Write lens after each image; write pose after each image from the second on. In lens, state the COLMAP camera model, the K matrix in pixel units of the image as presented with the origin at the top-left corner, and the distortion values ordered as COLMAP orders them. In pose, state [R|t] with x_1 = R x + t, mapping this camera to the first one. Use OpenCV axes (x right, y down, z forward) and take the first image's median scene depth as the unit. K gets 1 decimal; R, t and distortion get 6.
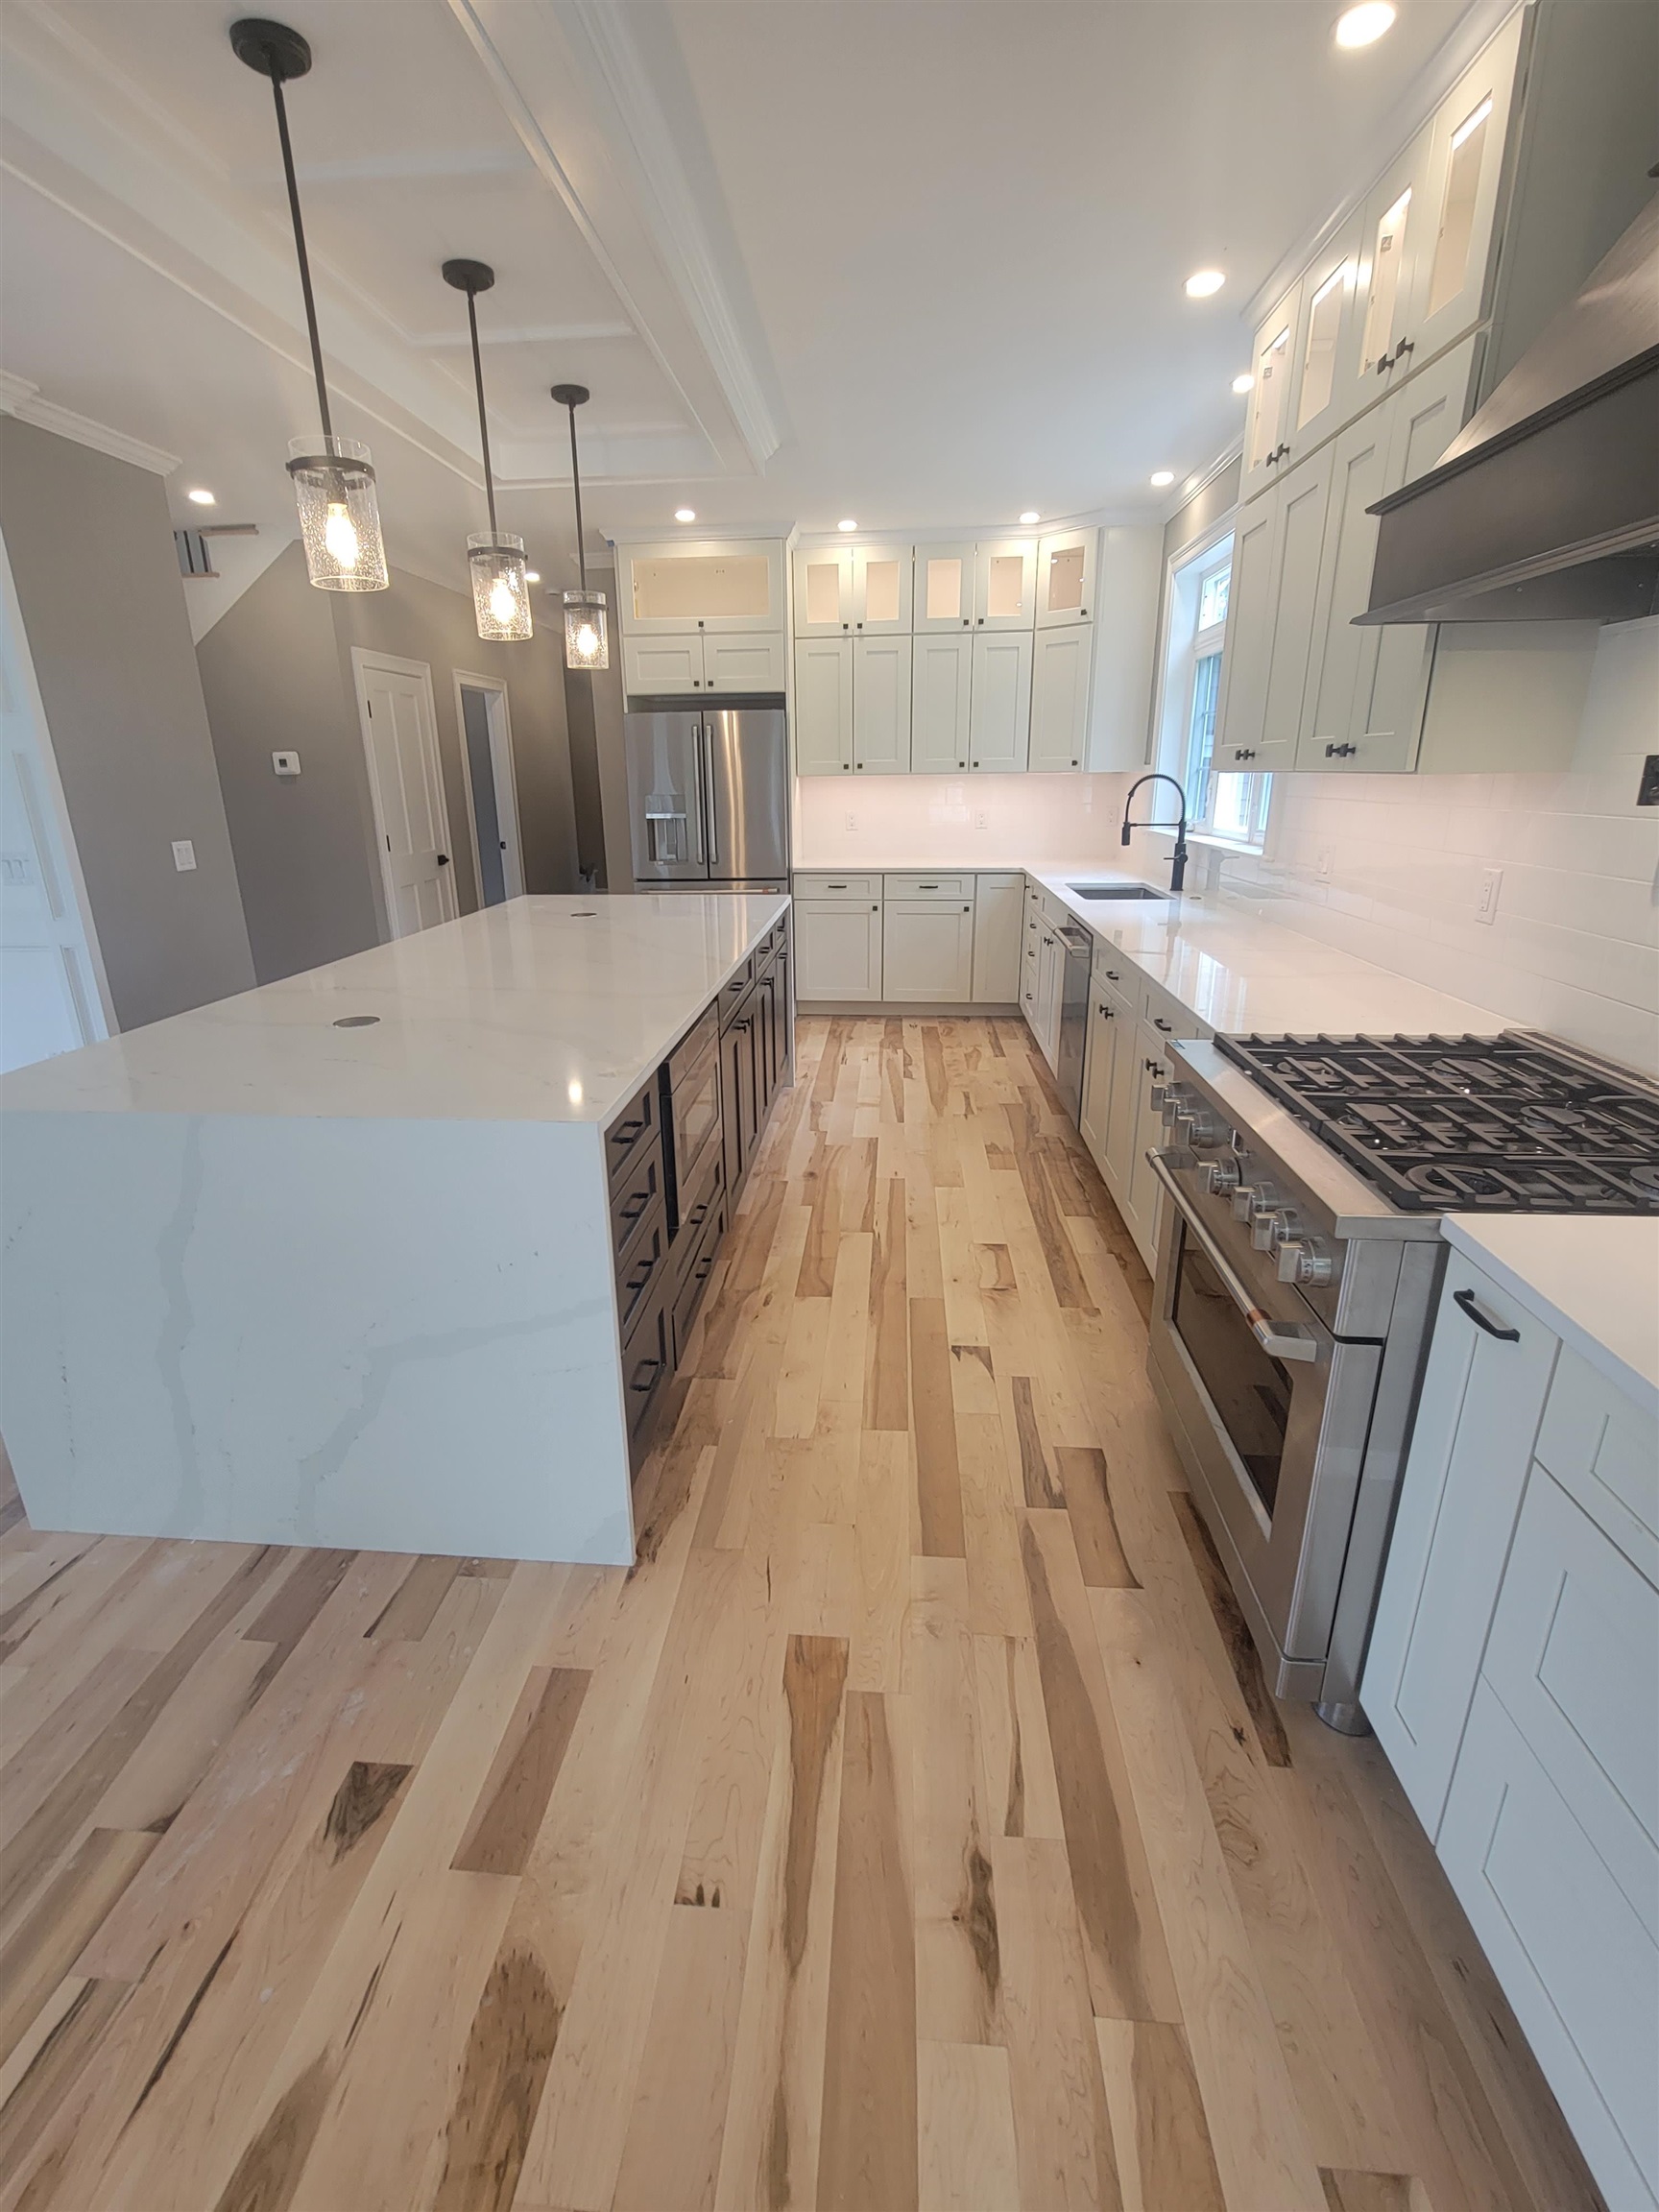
lens RADIAL K [[1003.7, 0, 808.0], [0, 1003.7, 1104.7], [0, 0, 1]] dist [-0.002191, -0.000110]
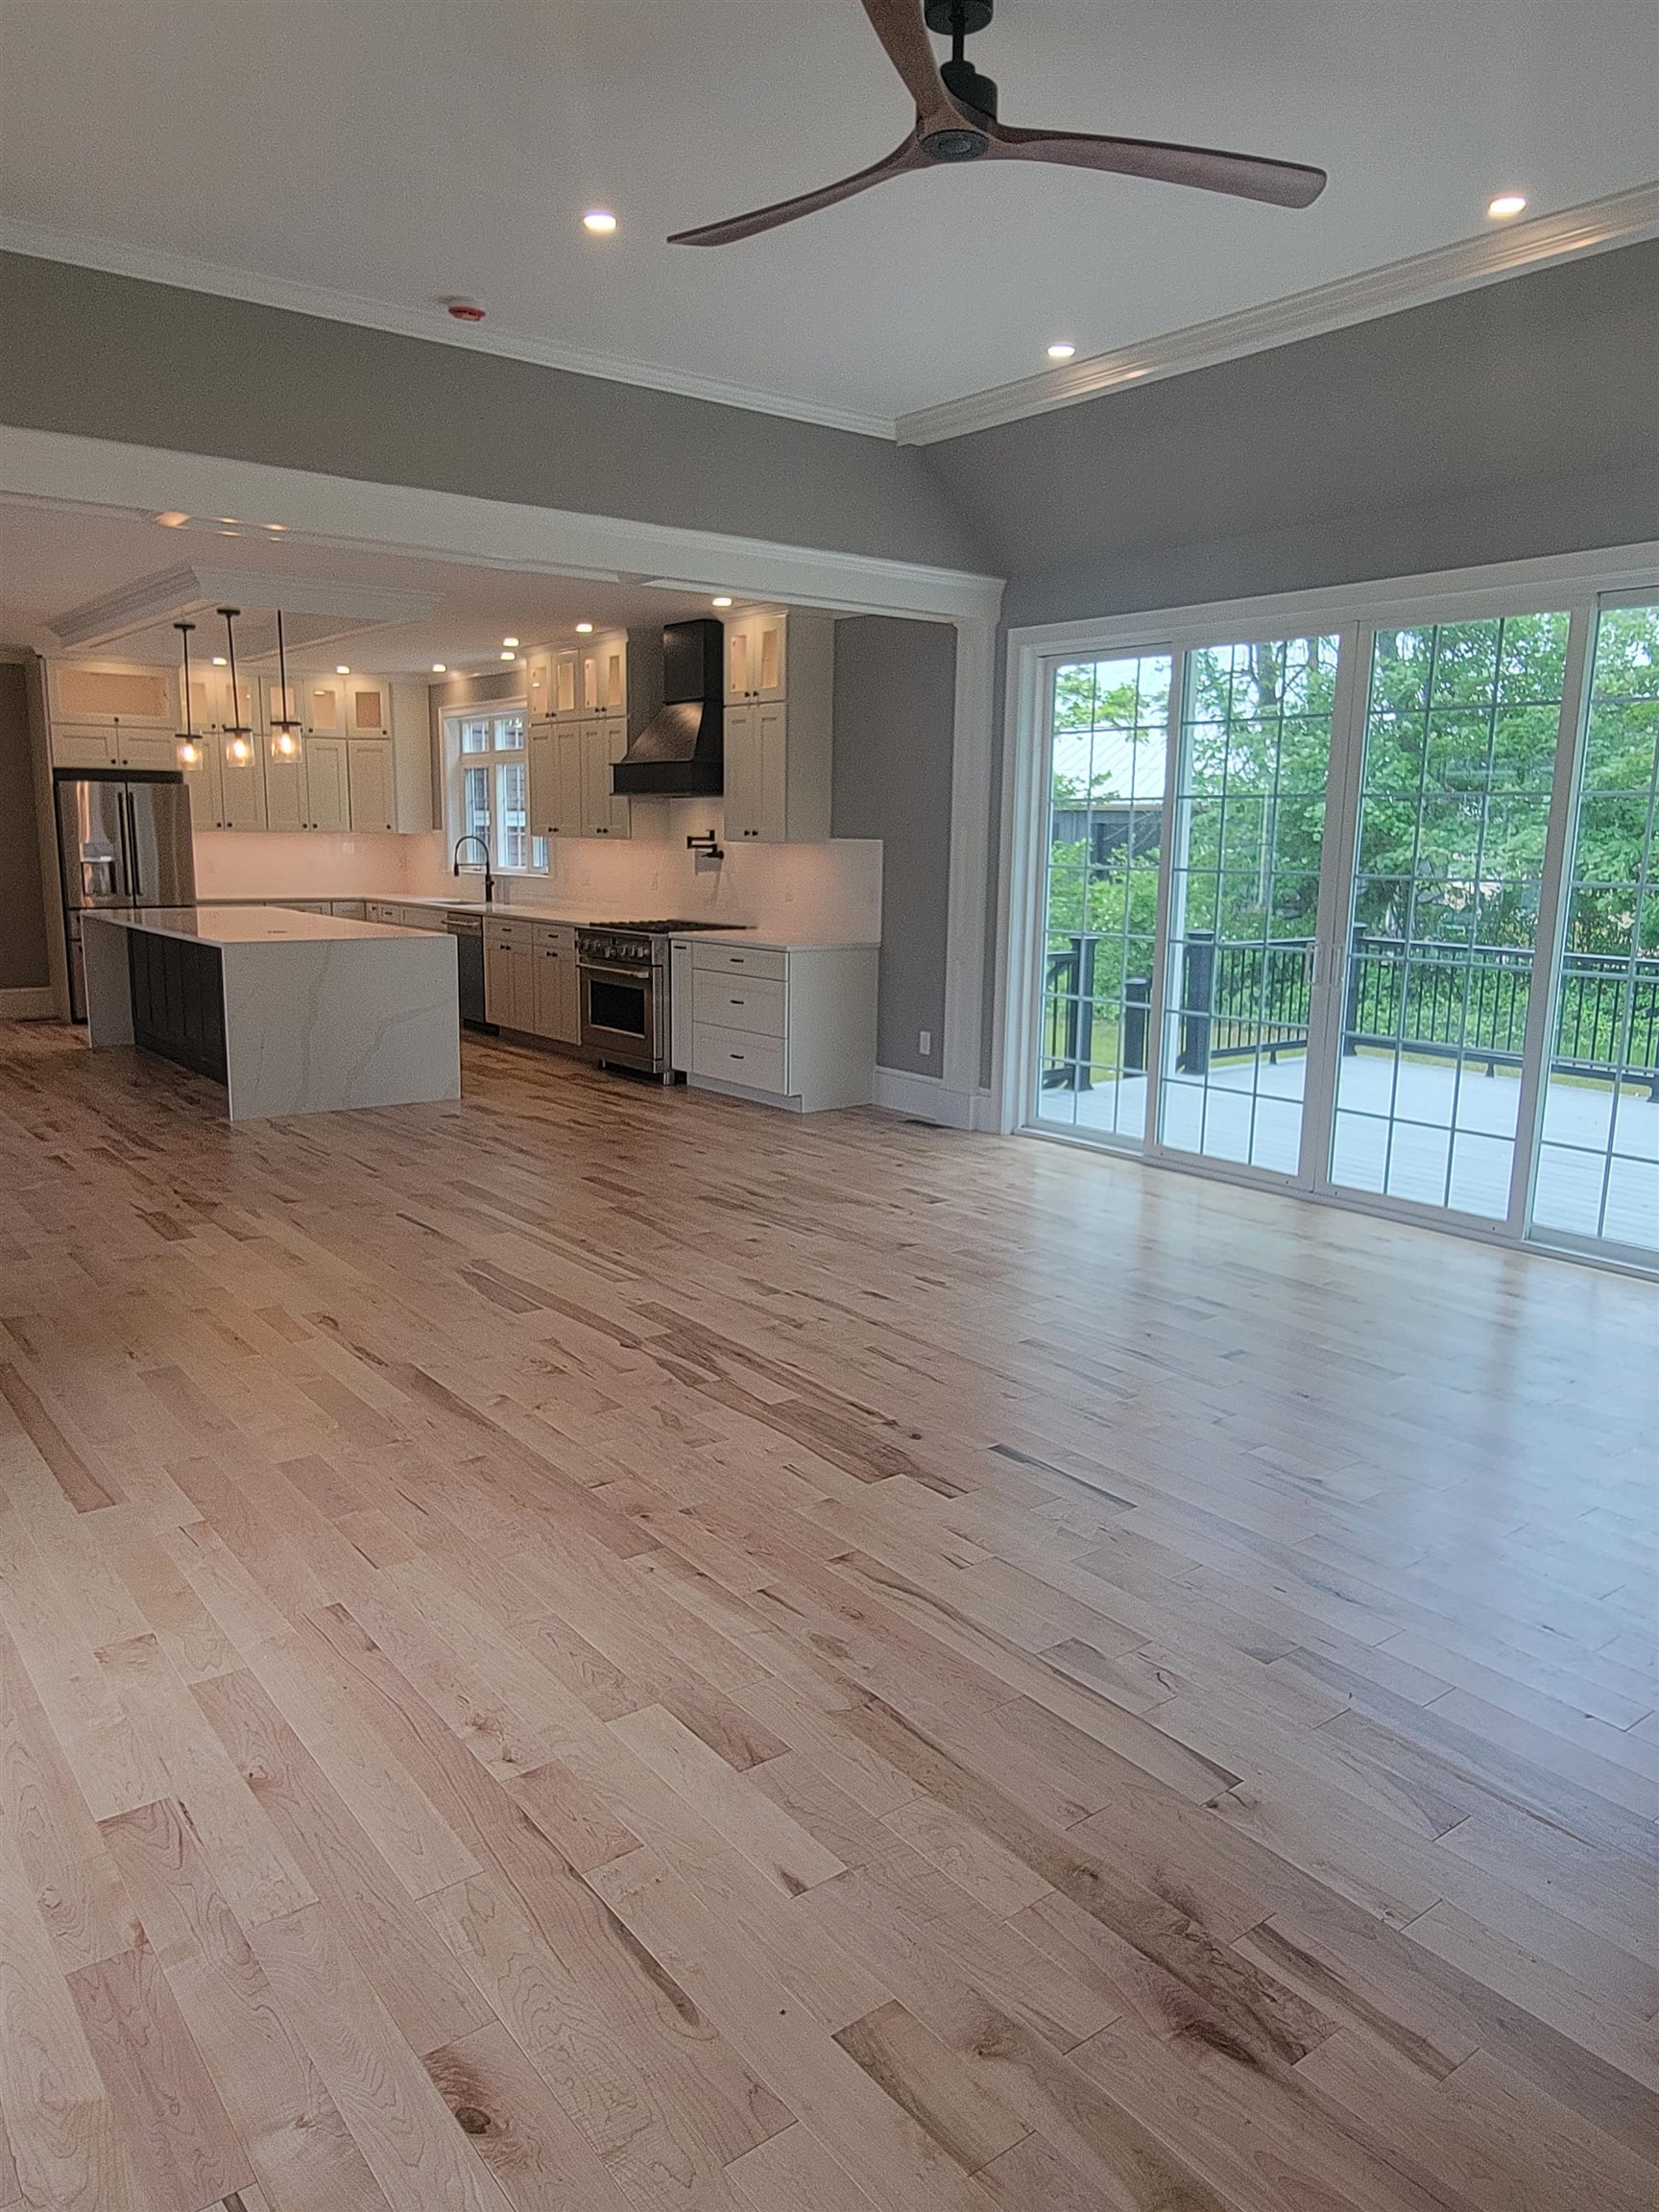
lens RADIAL K [[1513.7, 0, 818.4], [0, 1513.7, 1125.7], [0, 0, 1]] dist [-0.002275, -0.000633]
pose [[0.736832, -0.105855, 0.667737, -1.728370], [0.189709, 0.980358, -0.053925, 0.714498], [-0.648914, 0.166409, 0.742441, -2.143823]]
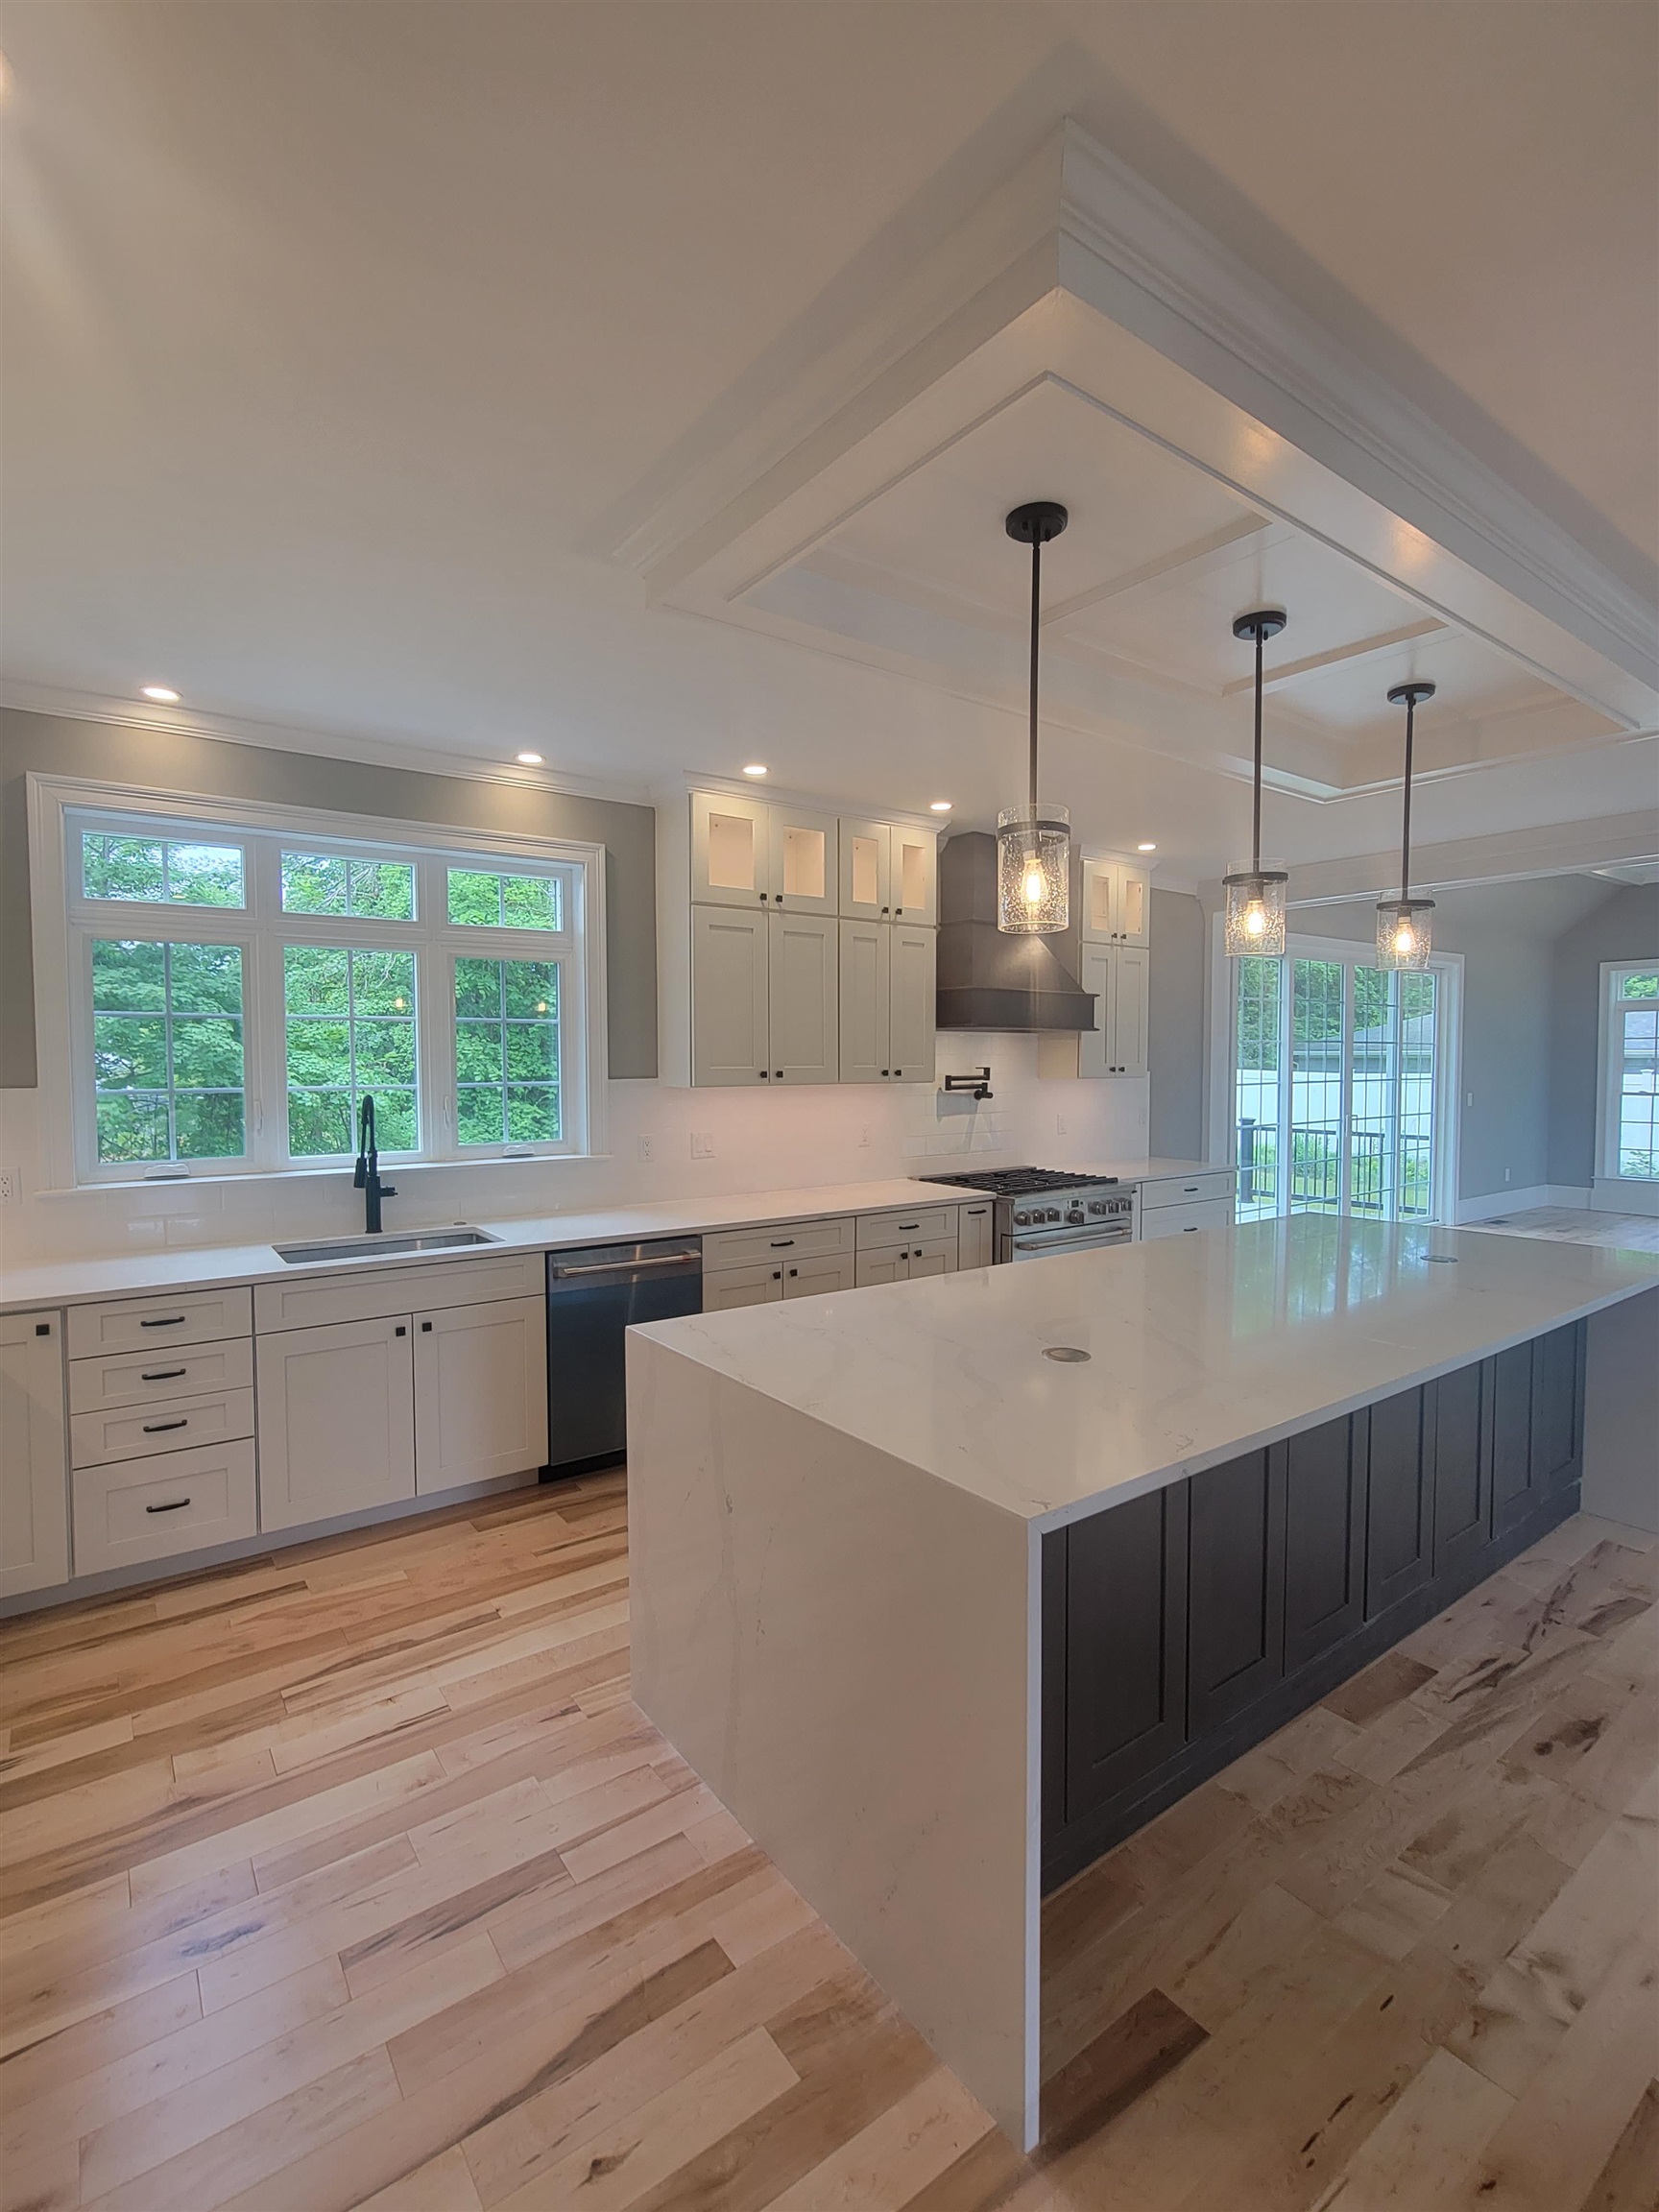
lens RADIAL K [[1003.7, 0, 808.0], [0, 1003.7, 1104.7], [0, 0, 1]] dist [-0.002191, -0.000110]
pose [[-0.648398, -0.019839, 0.761043, -0.820839], [0.249997, 0.938676, 0.237463, -0.722269], [-0.719084, 0.344229, -0.603676, 2.095048]]
